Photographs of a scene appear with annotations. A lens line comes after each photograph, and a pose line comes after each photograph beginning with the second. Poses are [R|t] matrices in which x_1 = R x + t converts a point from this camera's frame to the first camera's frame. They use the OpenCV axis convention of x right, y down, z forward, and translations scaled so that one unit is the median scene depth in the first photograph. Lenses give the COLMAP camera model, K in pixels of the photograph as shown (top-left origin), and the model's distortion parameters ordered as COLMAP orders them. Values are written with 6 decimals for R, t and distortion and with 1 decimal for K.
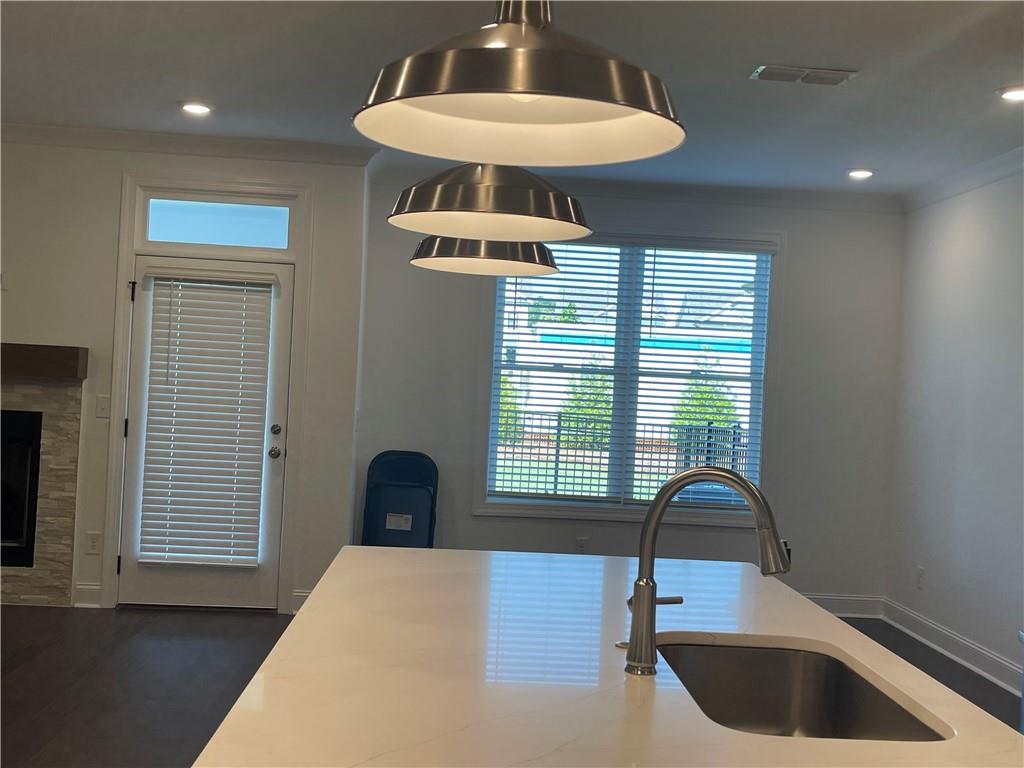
lens RADIAL K [[1156.3, 0, 514.5], [0, 1156.3, 383.0], [0, 0, 1]] dist [0.043542, 0.000000]
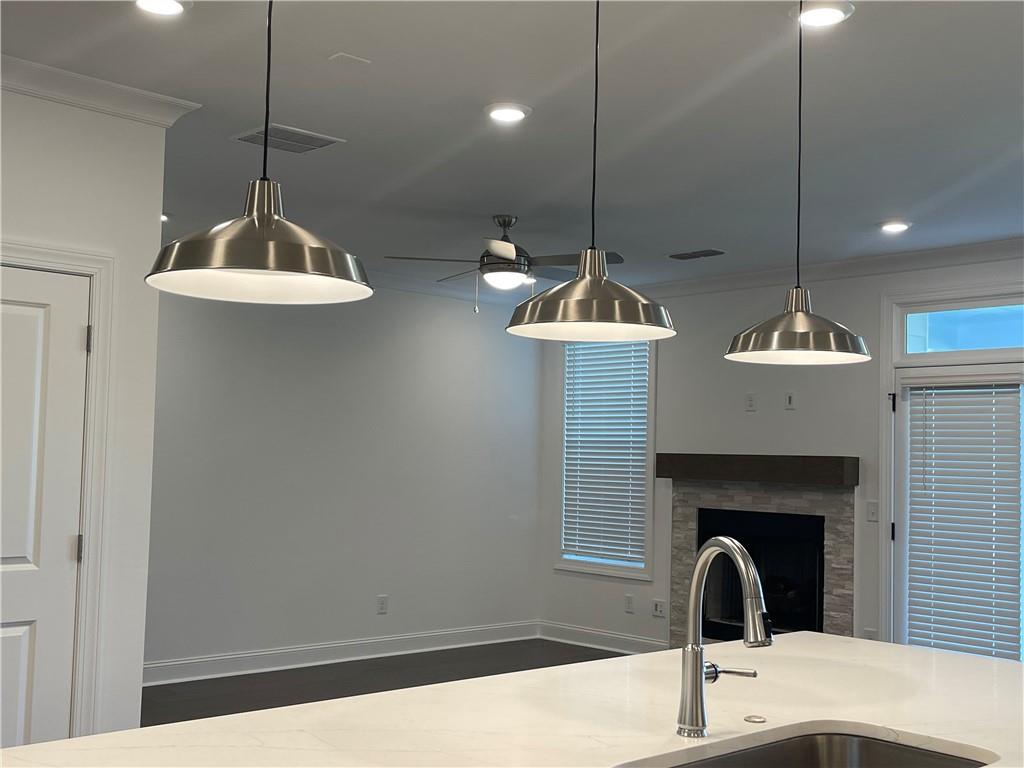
lens RADIAL K [[1156.3, 0, 515.4], [0, 1156.3, 385.4], [0, 0, 1]] dist [0.043542, 0.000000]
pose [[0.636020, -0.085374, -0.766935, 0.270963], [0.009840, 0.994678, -0.102565, 0.011556], [0.771610, 0.057687, 0.633475, 0.057623]]
